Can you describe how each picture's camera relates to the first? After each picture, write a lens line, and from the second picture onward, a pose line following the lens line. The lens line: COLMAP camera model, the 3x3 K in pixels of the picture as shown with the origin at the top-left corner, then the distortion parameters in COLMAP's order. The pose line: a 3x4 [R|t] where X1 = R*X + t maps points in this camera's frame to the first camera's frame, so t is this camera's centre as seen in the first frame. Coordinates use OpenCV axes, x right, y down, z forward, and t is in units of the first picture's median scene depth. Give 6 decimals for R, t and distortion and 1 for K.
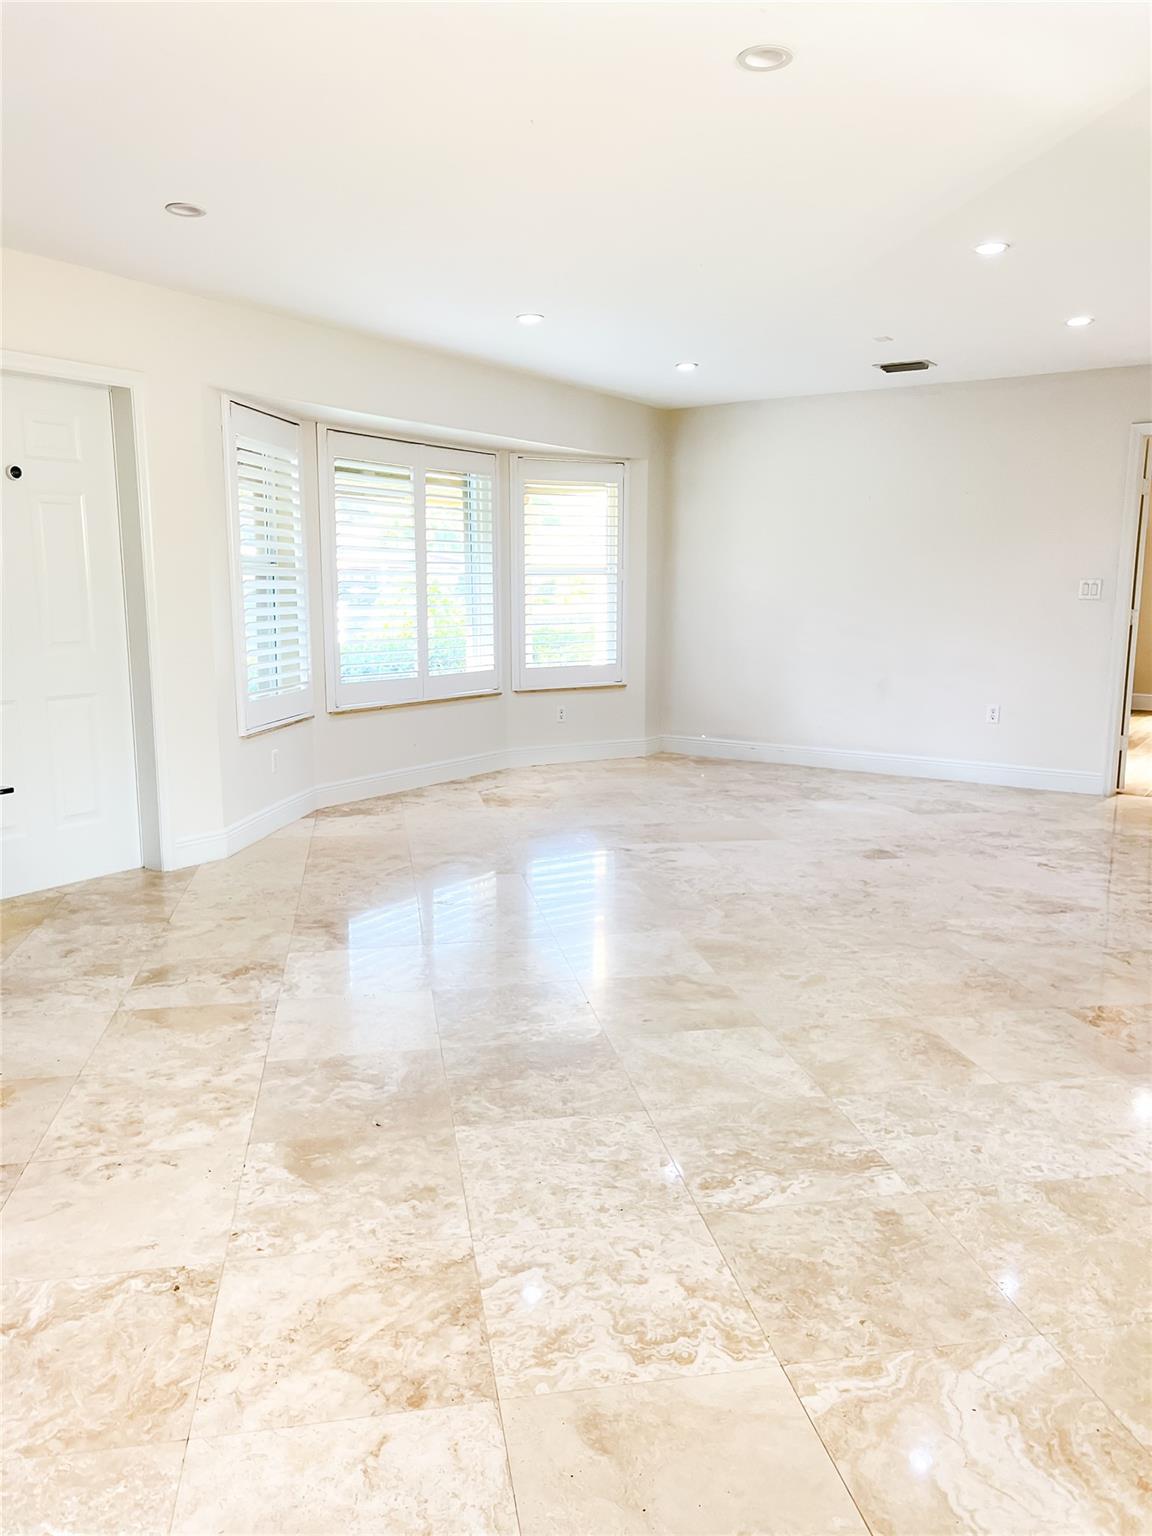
lens RADIAL K [[1173.2, 0, 562.3], [0, 1173.2, 762.6], [0, 0, 1]] dist [0.070665, -0.066938]
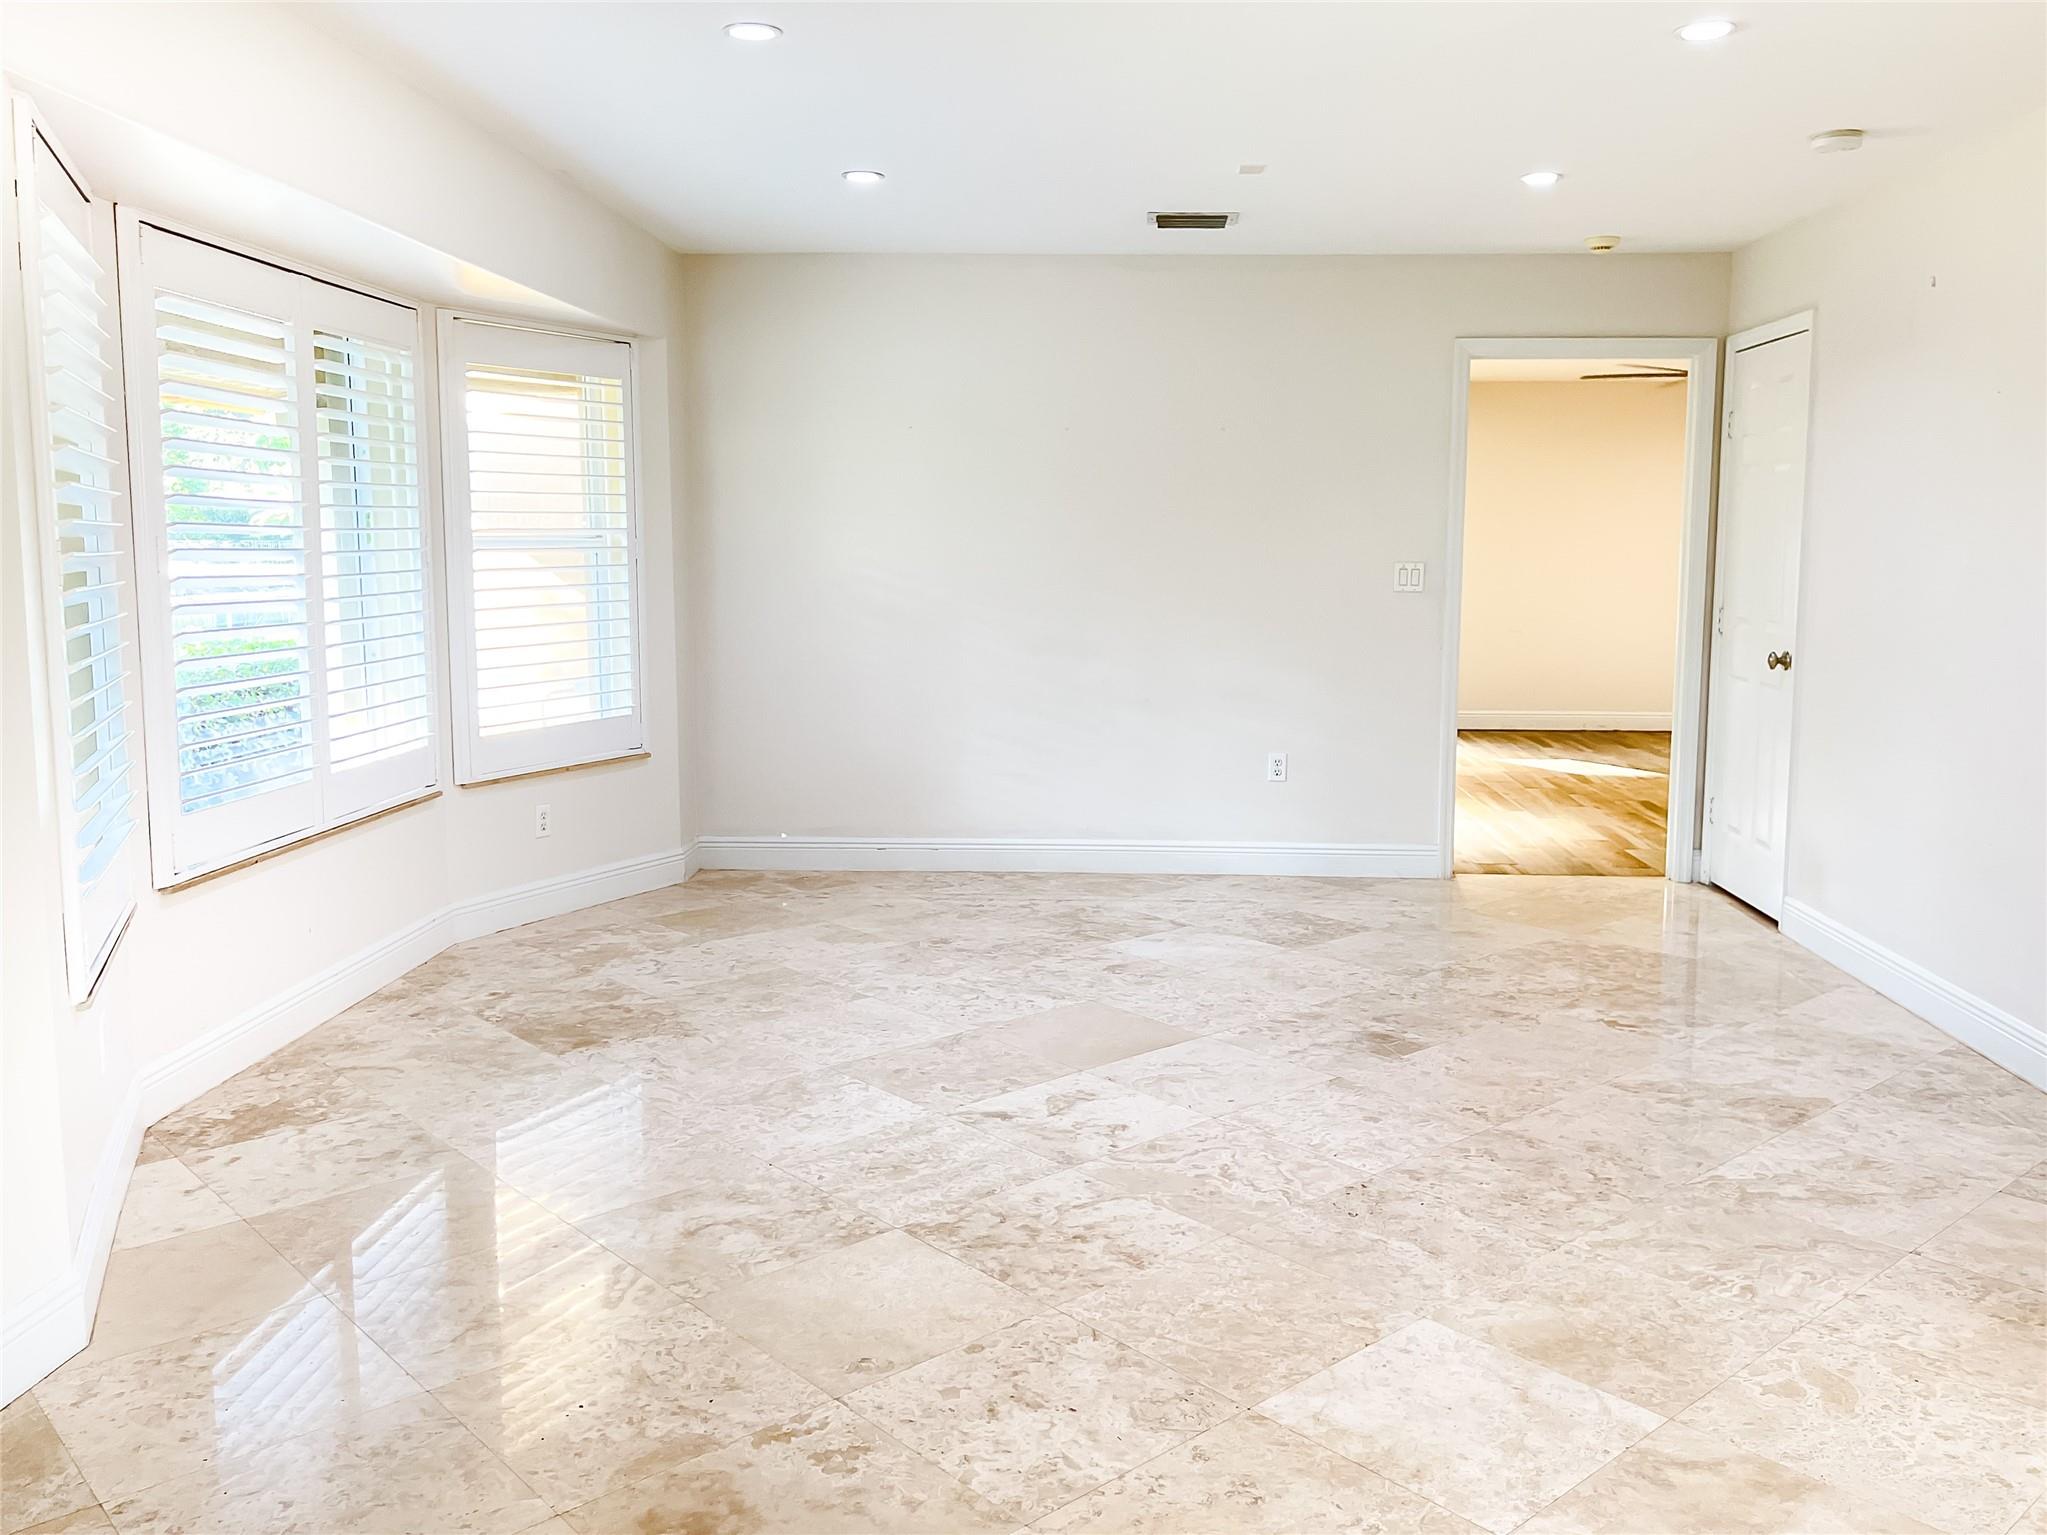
lens RADIAL K [[1661.7, 0, 1025.3], [0, 1661.7, 720.9], [0, 0, 1]] dist [0.013657, -0.007559]
pose [[0.836423, -0.059776, 0.544815, -0.347717], [0.080378, 0.996665, -0.014048, -0.091711], [-0.542159, 0.055541, 0.838439, 0.440161]]
